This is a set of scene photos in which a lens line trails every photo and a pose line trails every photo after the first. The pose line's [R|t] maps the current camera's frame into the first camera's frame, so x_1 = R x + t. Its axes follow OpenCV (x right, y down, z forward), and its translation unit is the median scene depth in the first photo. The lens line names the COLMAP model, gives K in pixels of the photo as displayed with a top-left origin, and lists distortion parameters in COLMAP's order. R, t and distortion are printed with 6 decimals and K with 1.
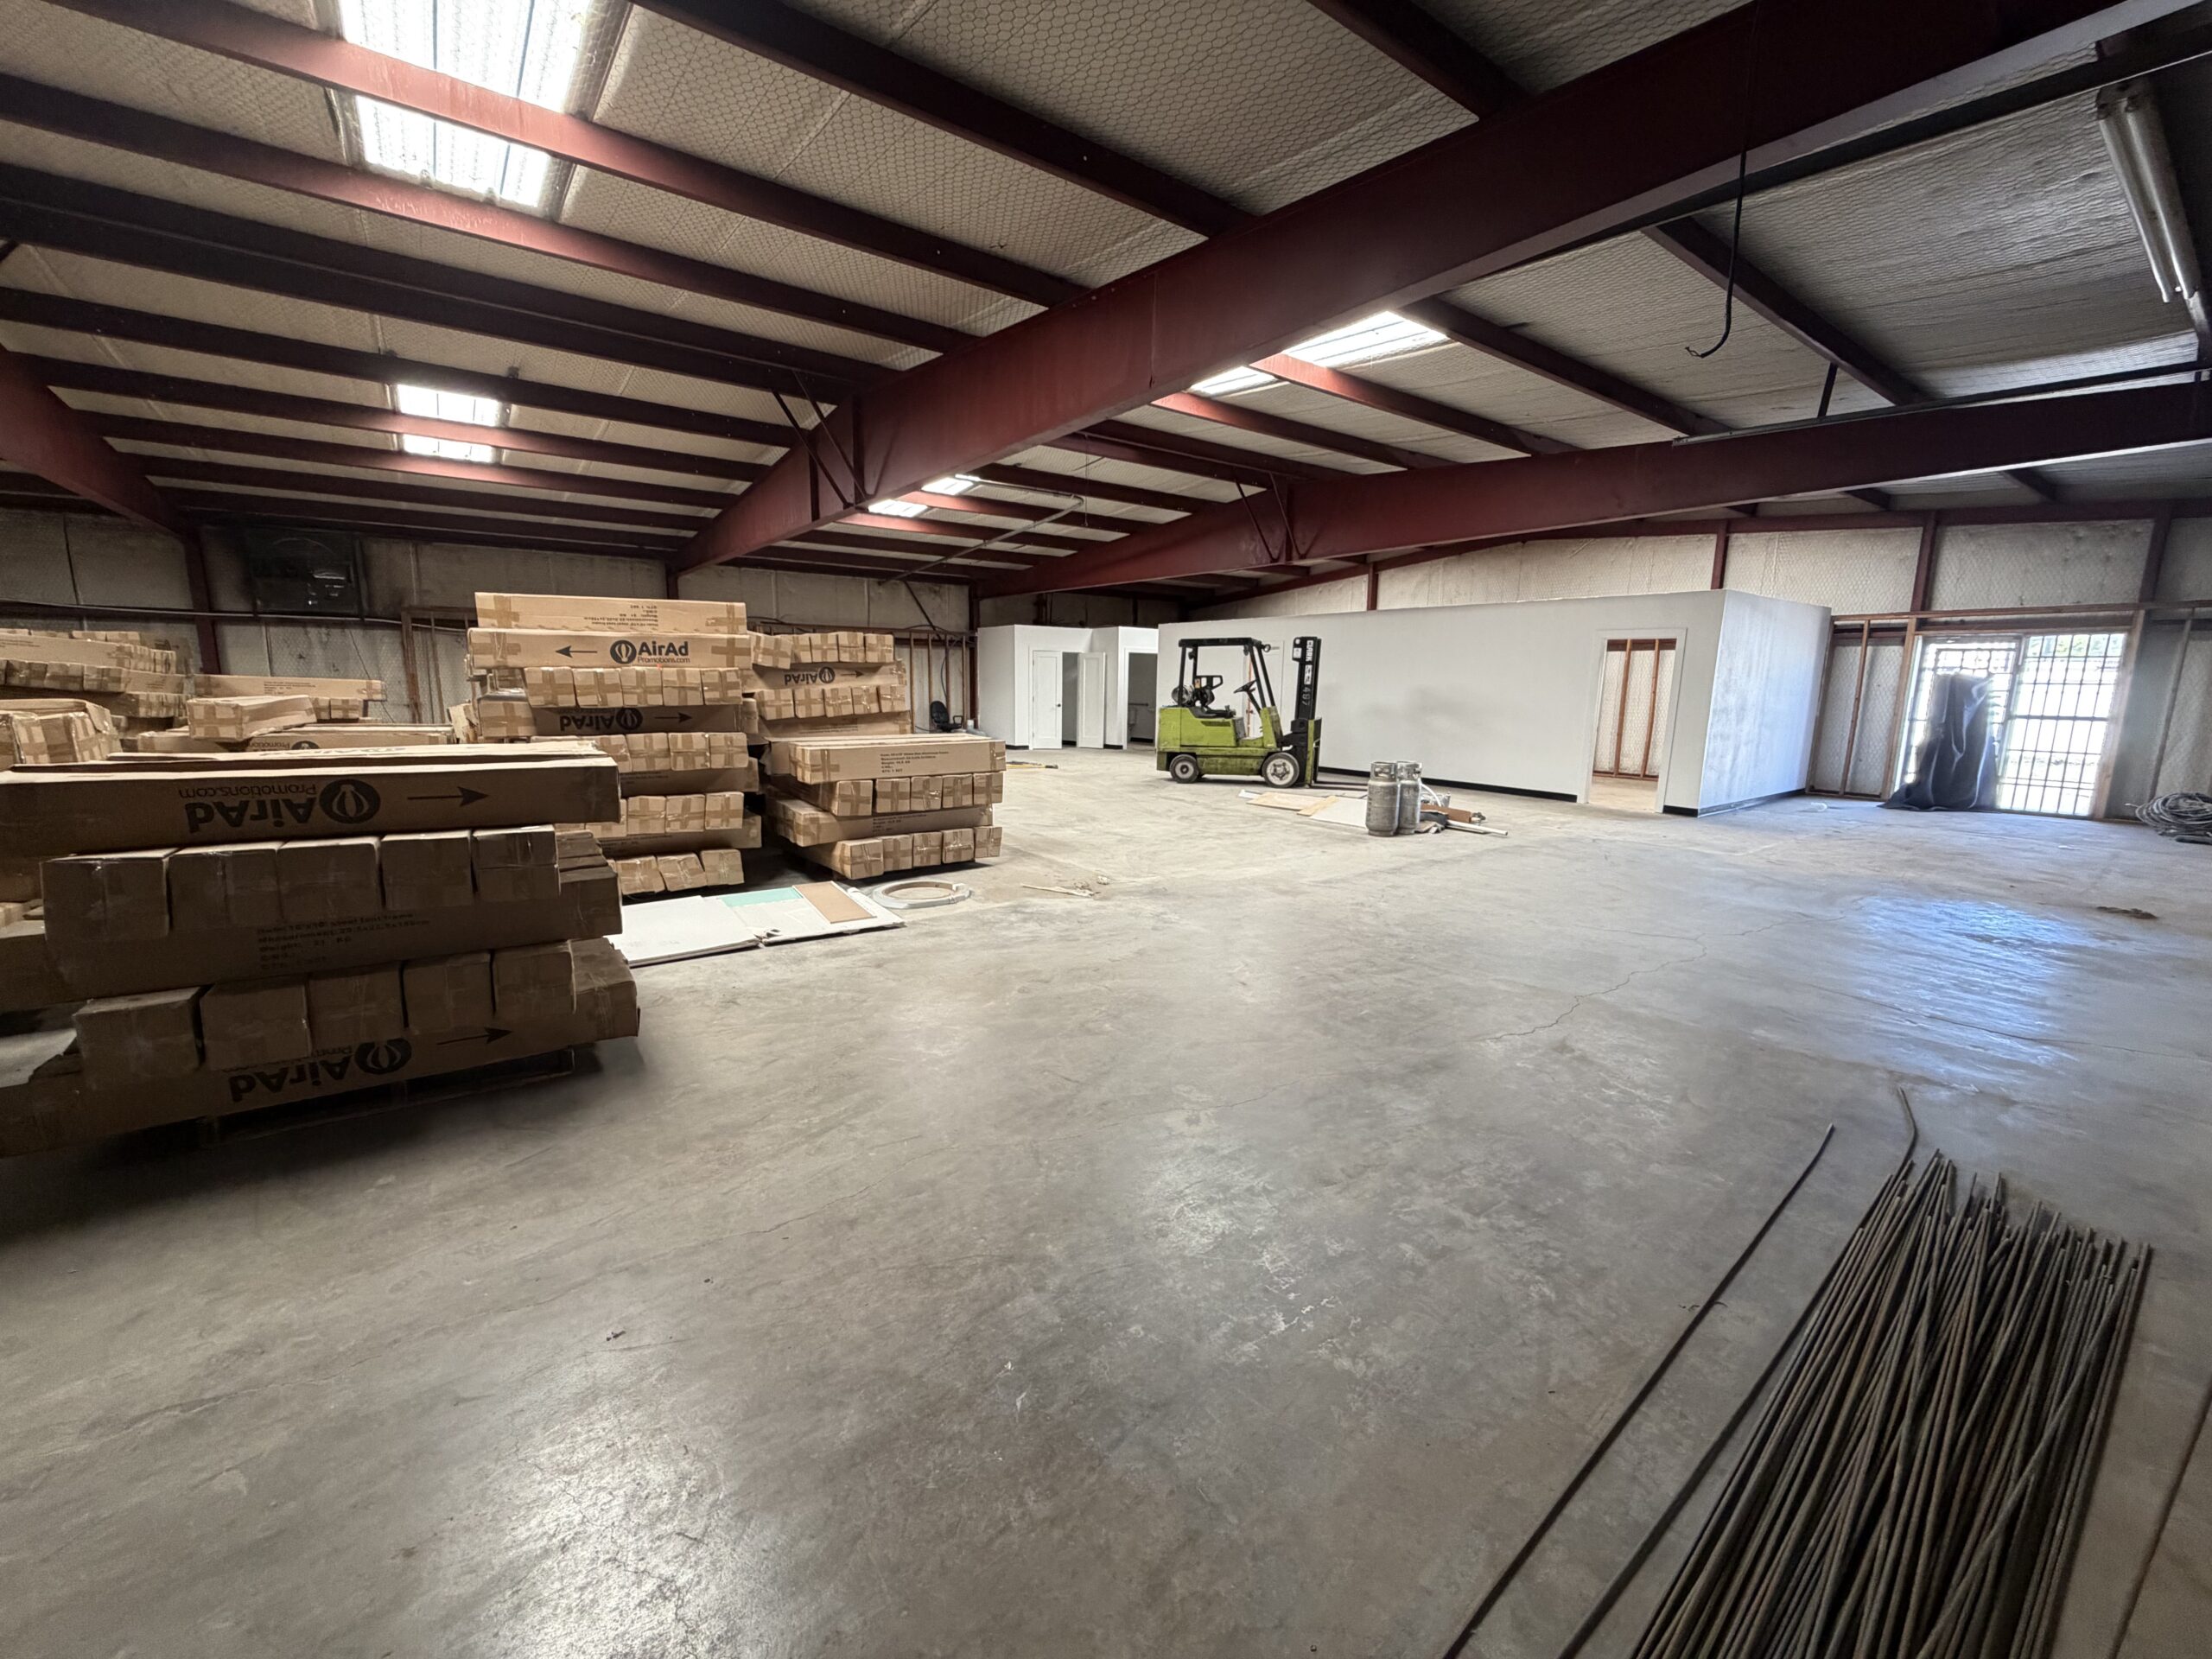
lens RADIAL K [[881.6, 0, 1090.1], [0, 881.6, 827.8], [0, 0, 1]] dist [0.000508, 0.001000]
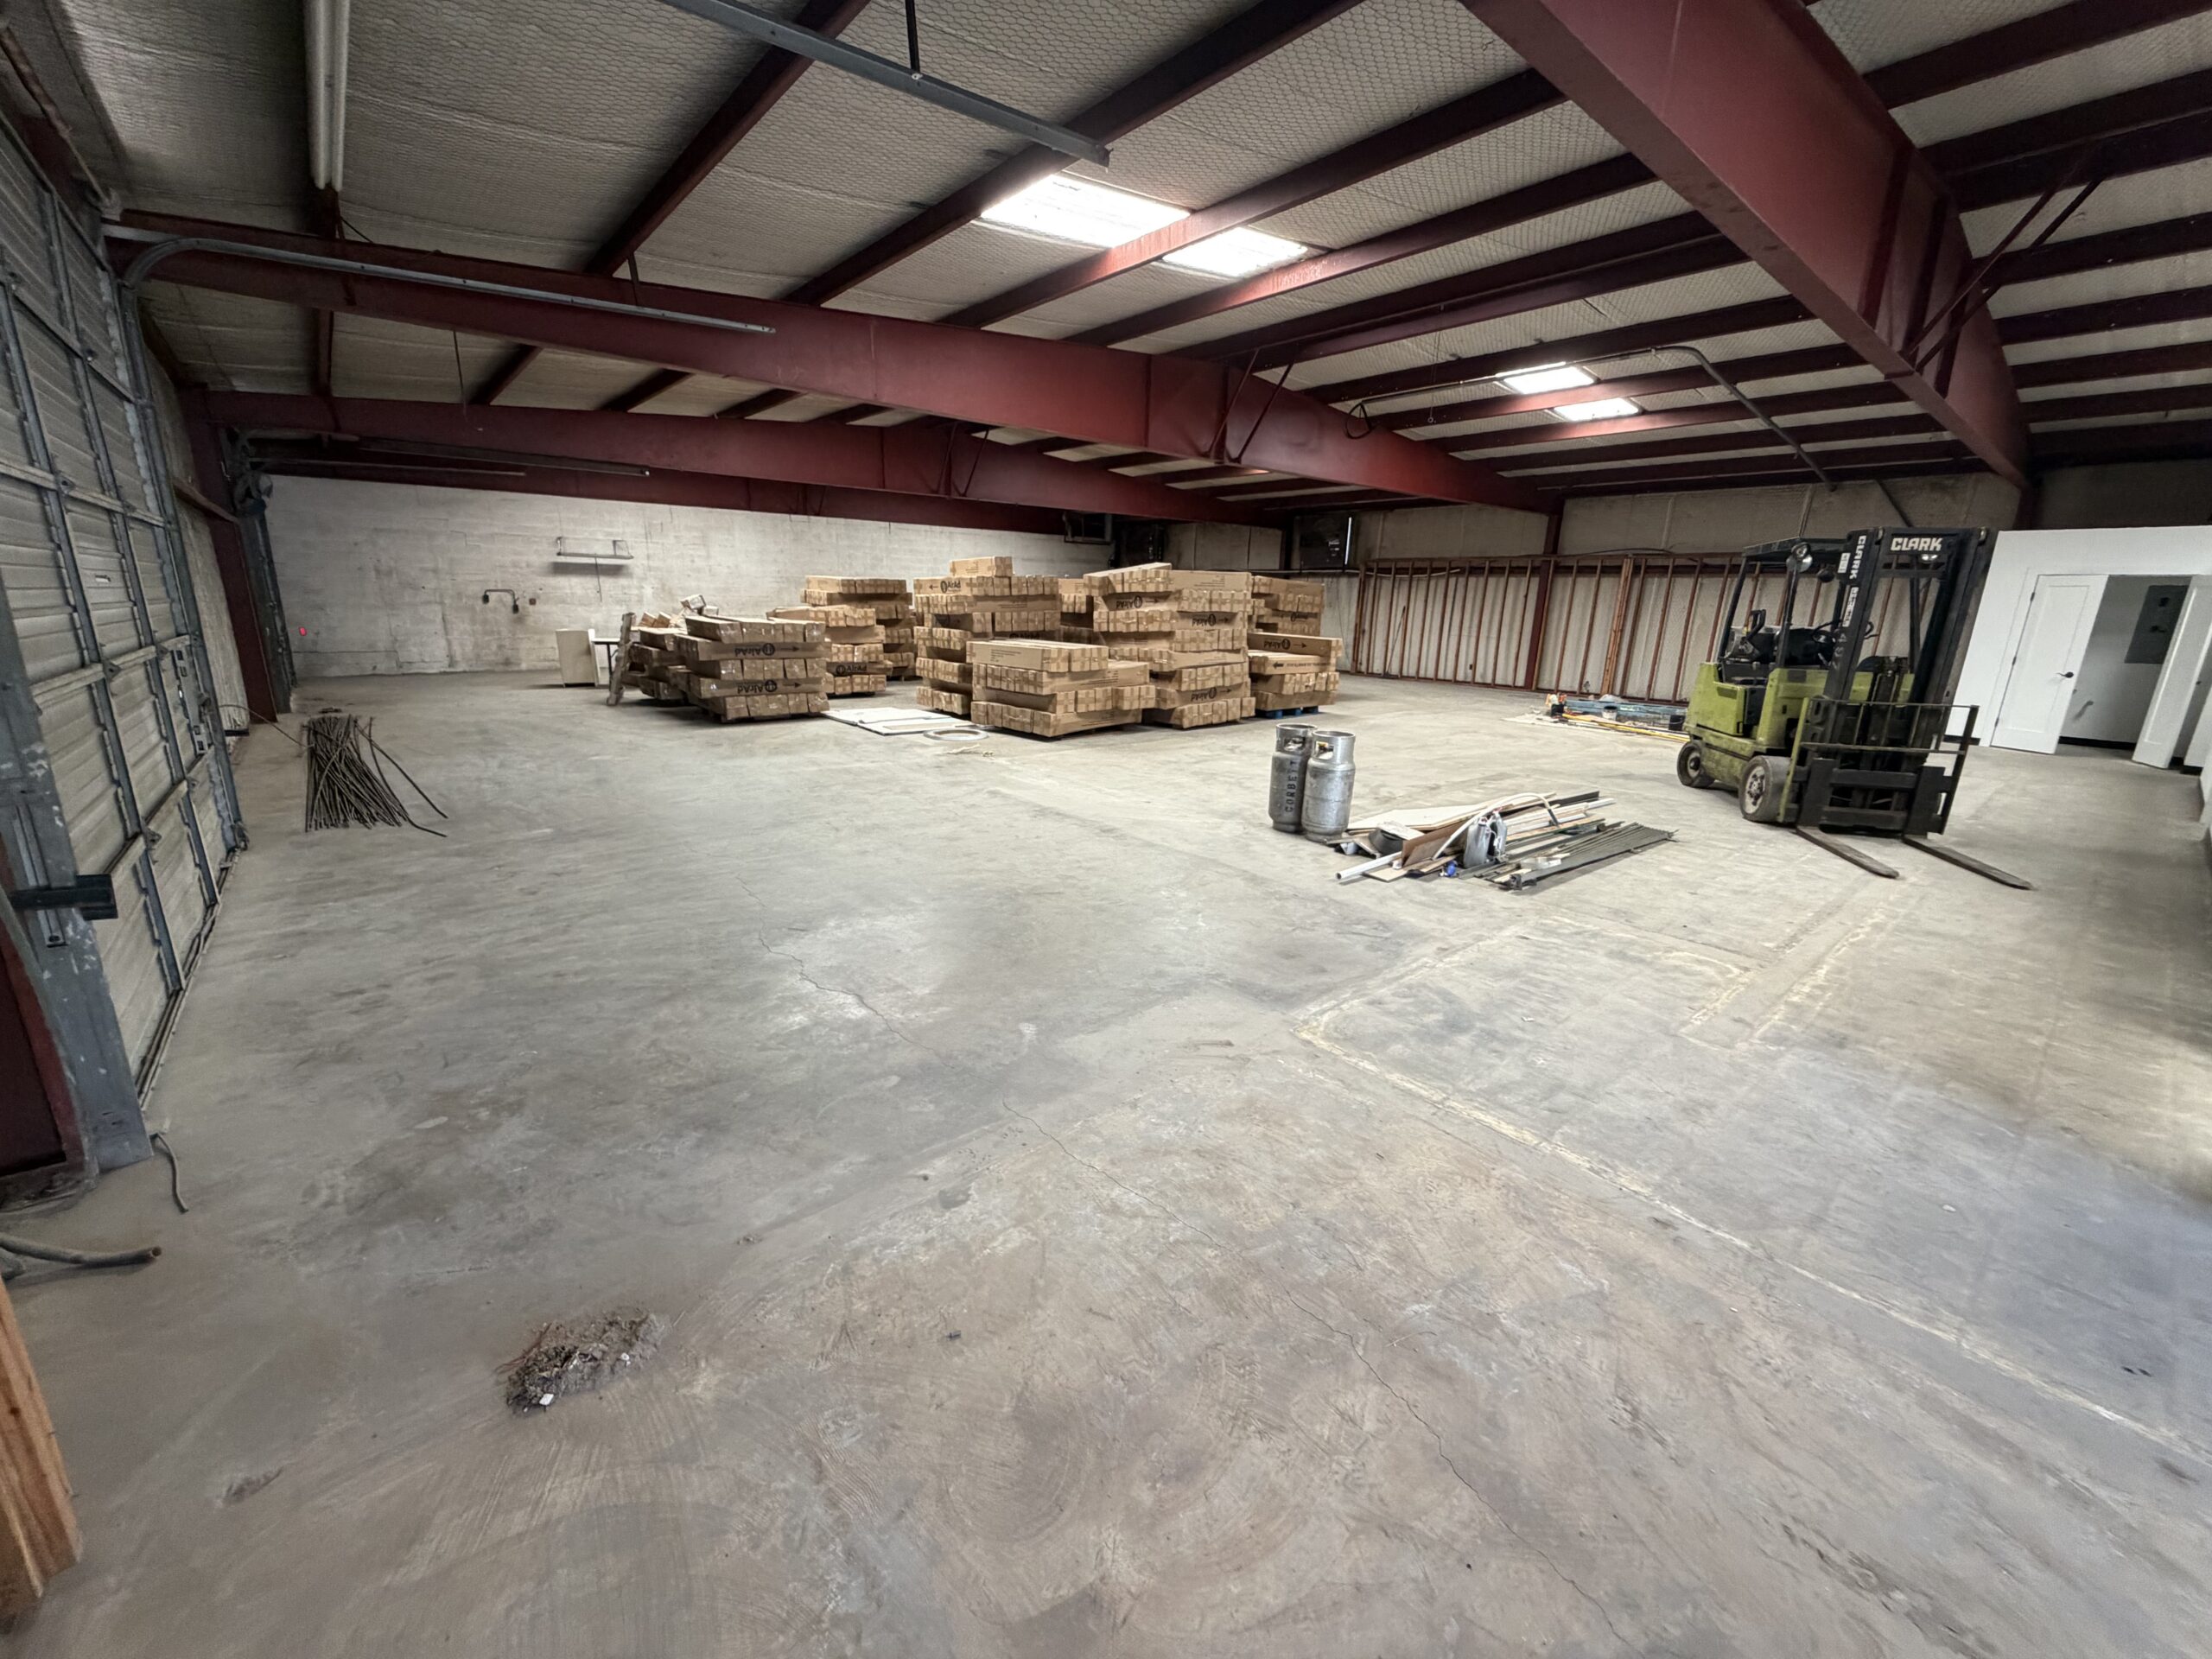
lens RADIAL K [[908.0, 0, 1104.1], [0, 908.0, 842.9], [0, 0, 1]] dist [0.020632, 0.000341]
pose [[0.053934, 0.252374, -0.966125, 0.859273], [-0.198981, 0.950846, 0.237275, -0.107957], [0.978518, 0.179443, 0.101501, 0.662191]]
